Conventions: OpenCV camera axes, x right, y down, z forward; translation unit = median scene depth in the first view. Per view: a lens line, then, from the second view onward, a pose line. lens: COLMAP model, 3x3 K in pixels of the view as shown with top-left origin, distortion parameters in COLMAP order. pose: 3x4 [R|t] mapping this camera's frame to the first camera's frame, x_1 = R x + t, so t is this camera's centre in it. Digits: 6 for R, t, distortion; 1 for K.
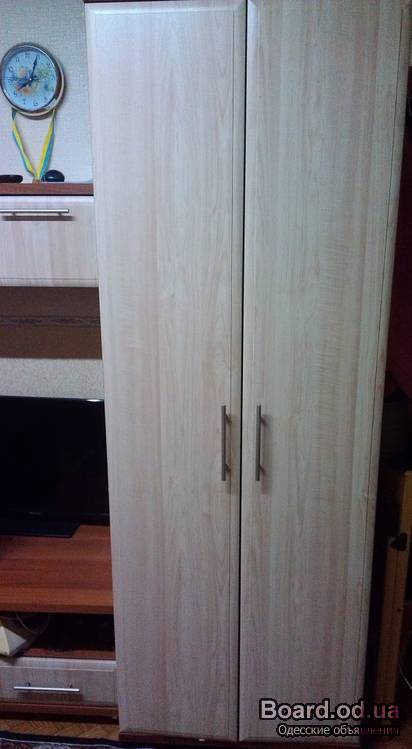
lens RADIAL K [[606.1, 0, 207.0], [0, 606.1, 384.1], [0, 0, 1]] dist [0.006745, -0.006404]
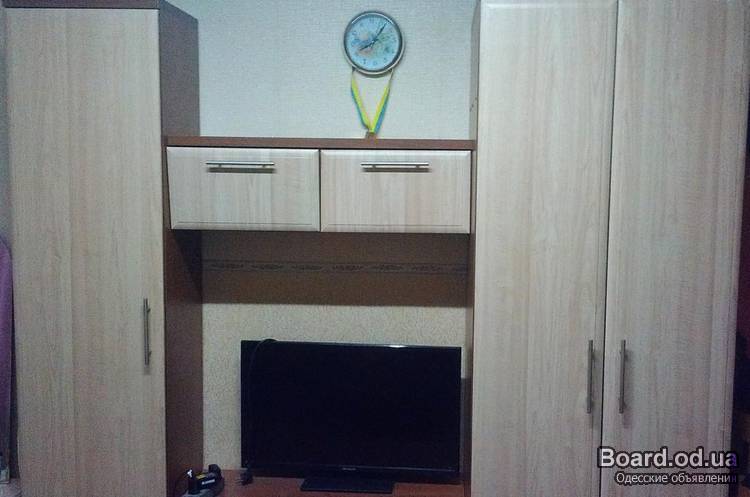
lens RADIAL K [[788.4, 0, 409.8], [0, 788.4, 247.6], [0, 0, 1]] dist [0.054395, -0.003669]
pose [[0.999578, 0.004899, 0.028647, -0.295697], [-0.000556, 0.988733, -0.149692, 0.072896], [-0.029057, 0.149612, 0.988318, -0.366313]]
